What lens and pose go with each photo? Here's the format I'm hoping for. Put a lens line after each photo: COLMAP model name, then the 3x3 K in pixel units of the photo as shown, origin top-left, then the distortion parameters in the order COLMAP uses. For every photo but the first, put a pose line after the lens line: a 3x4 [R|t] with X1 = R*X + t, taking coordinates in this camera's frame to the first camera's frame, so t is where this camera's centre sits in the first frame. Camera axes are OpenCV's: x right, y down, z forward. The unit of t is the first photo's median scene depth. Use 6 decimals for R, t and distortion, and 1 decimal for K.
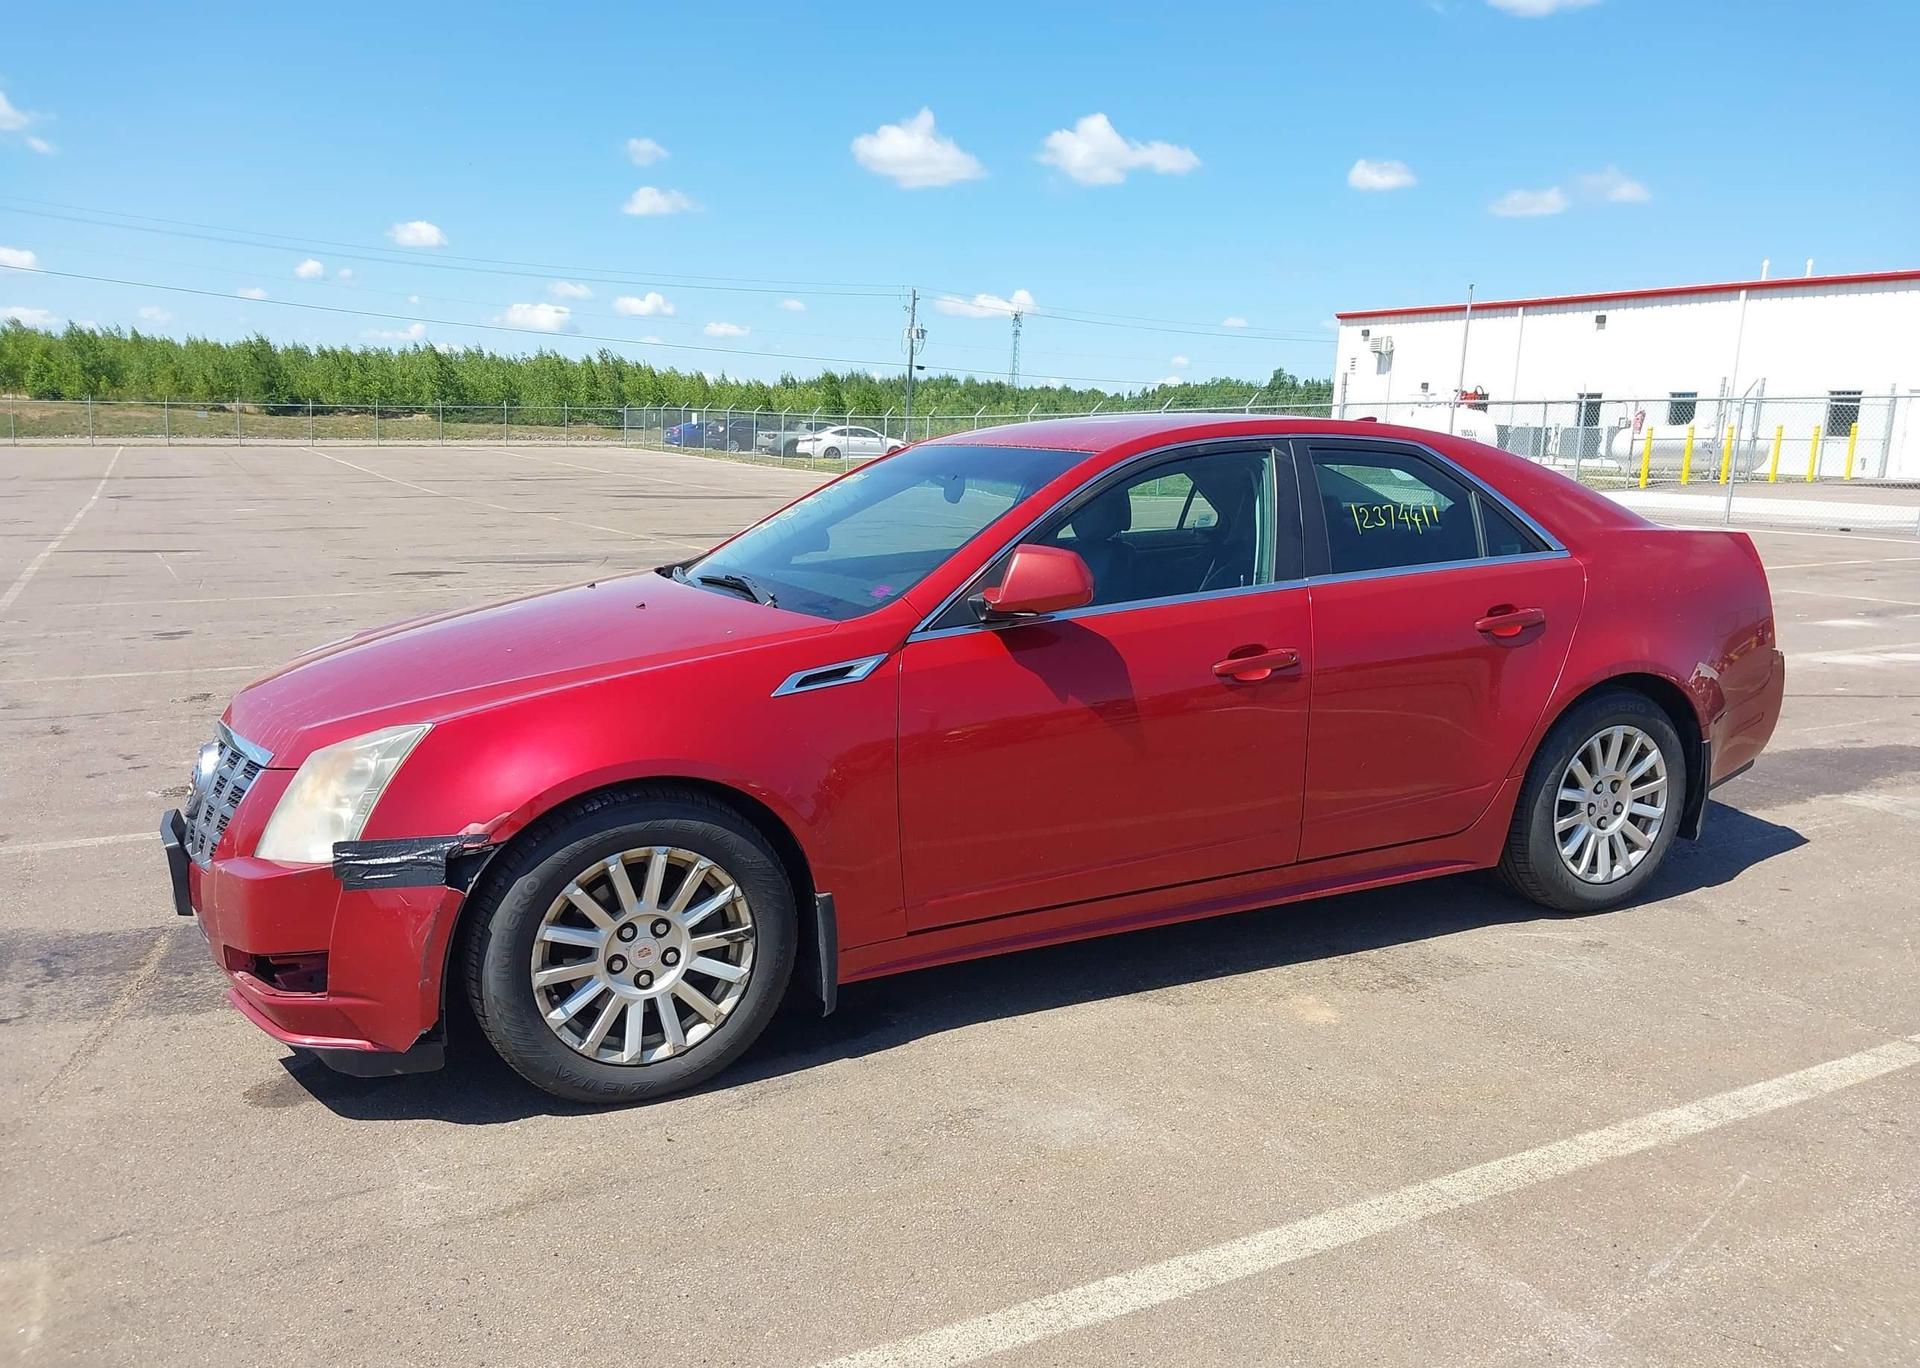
lens RADIAL K [[1525.1, 0, 963.3], [0, 1525.1, 704.9], [0, 0, 1]] dist [0.043960, -0.067183]
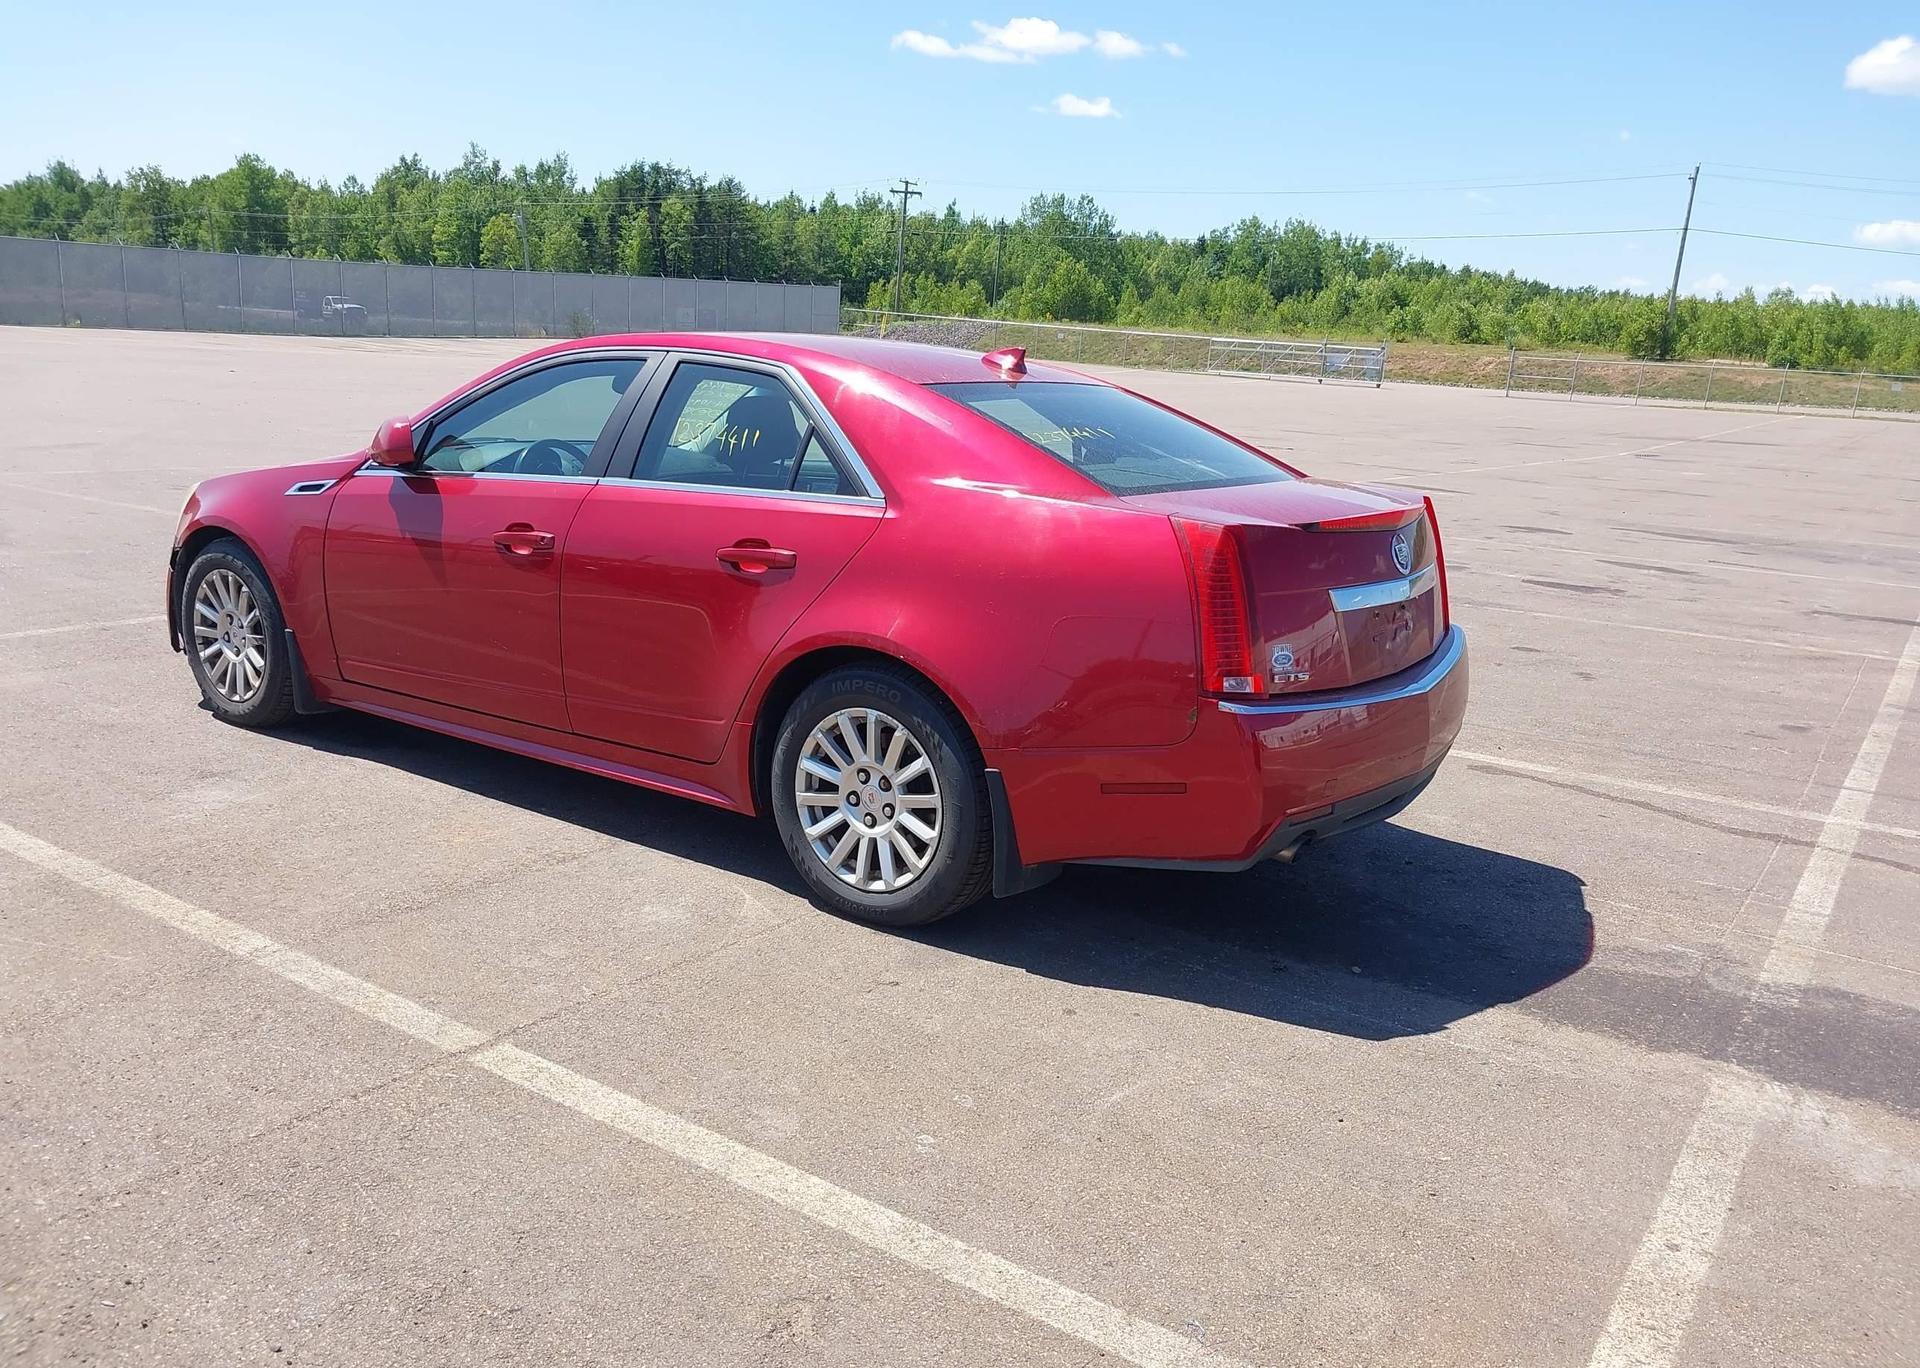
lens RADIAL K [[1525.1, 0, 958.3], [0, 1525.1, 676.6], [0, 0, 1]] dist [0.043960, -0.067183]
pose [[0.454260, 0.202726, -0.867496, 1.173859], [-0.204036, 0.971556, 0.120201, -0.113652], [0.867189, 0.122398, 0.482702, 0.635179]]
